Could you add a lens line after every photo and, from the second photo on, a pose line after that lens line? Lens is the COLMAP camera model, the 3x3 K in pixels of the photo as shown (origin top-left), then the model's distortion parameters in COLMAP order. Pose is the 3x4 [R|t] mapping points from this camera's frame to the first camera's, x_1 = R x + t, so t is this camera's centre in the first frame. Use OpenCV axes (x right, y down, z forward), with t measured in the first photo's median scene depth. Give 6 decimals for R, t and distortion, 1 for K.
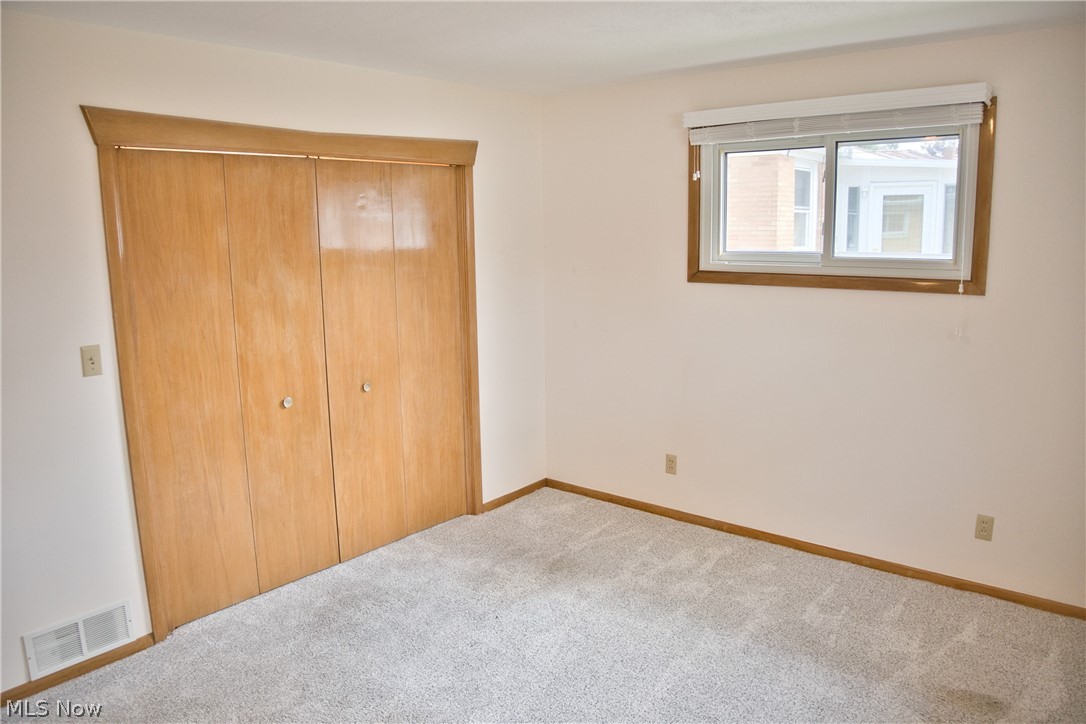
lens RADIAL K [[756.0, 0, 540.3], [0, 756.0, 365.3], [0, 0, 1]] dist [-0.148287, 0.079802]
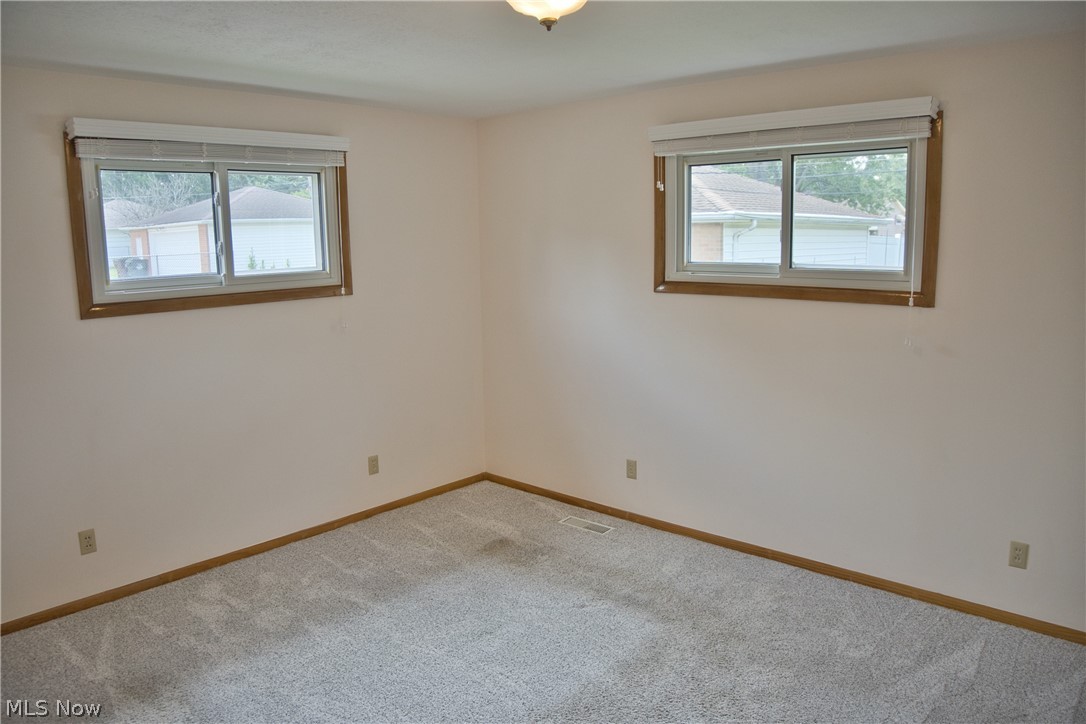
lens RADIAL K [[756.0, 0, 540.3], [0, 756.0, 365.3], [0, 0, 1]] dist [-0.148287, 0.079802]
pose [[0.044616, -0.155727, 0.986792, -0.652474], [0.191263, 0.970835, 0.144561, -0.088999], [-0.980524, 0.182287, 0.073100, 0.498873]]
